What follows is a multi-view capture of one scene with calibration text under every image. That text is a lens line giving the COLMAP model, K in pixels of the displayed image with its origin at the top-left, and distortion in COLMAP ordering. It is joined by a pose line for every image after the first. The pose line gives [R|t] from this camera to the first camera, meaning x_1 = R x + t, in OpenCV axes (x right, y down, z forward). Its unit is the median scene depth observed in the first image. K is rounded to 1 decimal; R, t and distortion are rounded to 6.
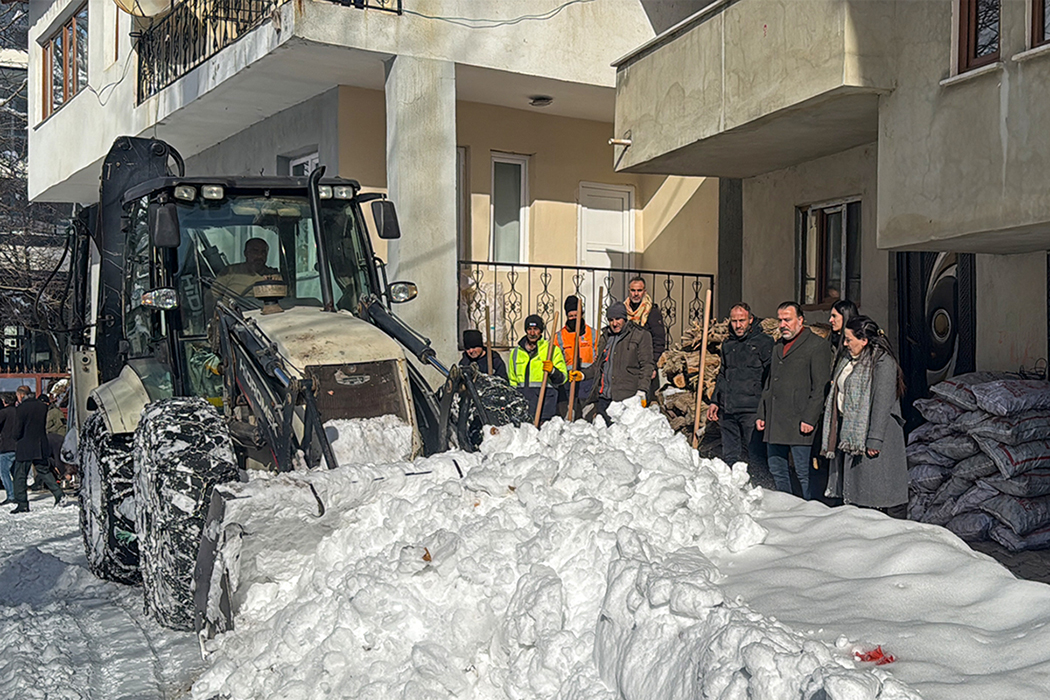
lens RADIAL K [[1132.7, 0, 525.0], [0, 1132.7, 350.0], [0, 0, 1]] dist [0.946446, -3.197273]
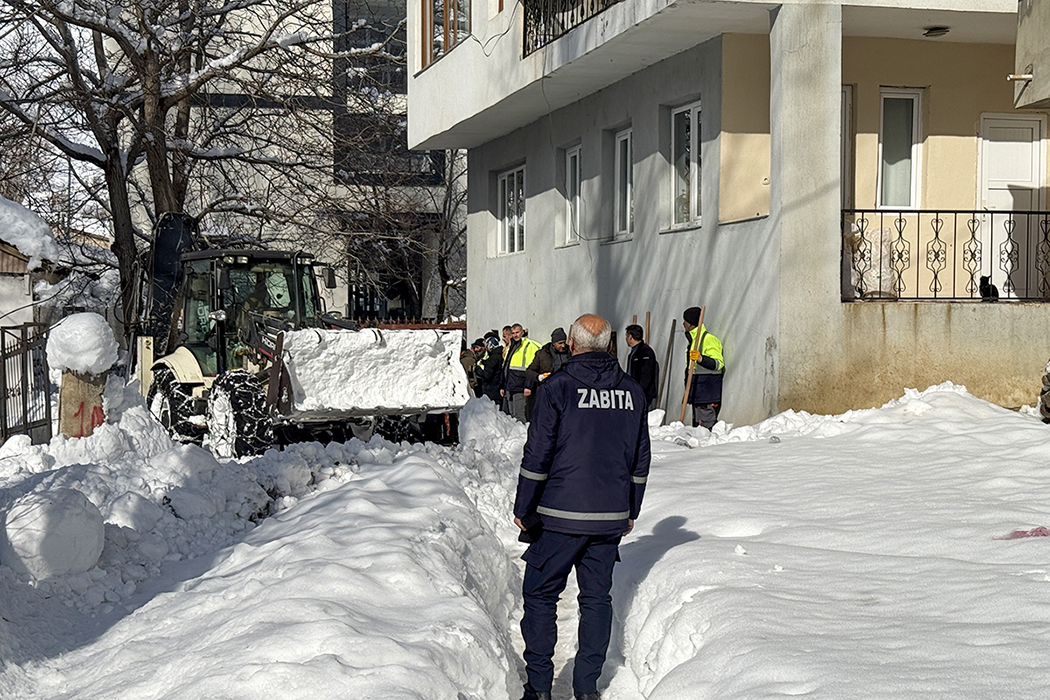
lens RADIAL K [[1648.5, 0, 525.0], [0, 1648.5, 350.0], [0, 0, 1]] dist [0.023413, -0.021152]
pose [[0.967311, 0.001146, -0.253591, 0.031822], [0.008912, 0.999219, 0.038509, -0.013584], [0.253437, -0.039510, 0.966545, -0.369623]]
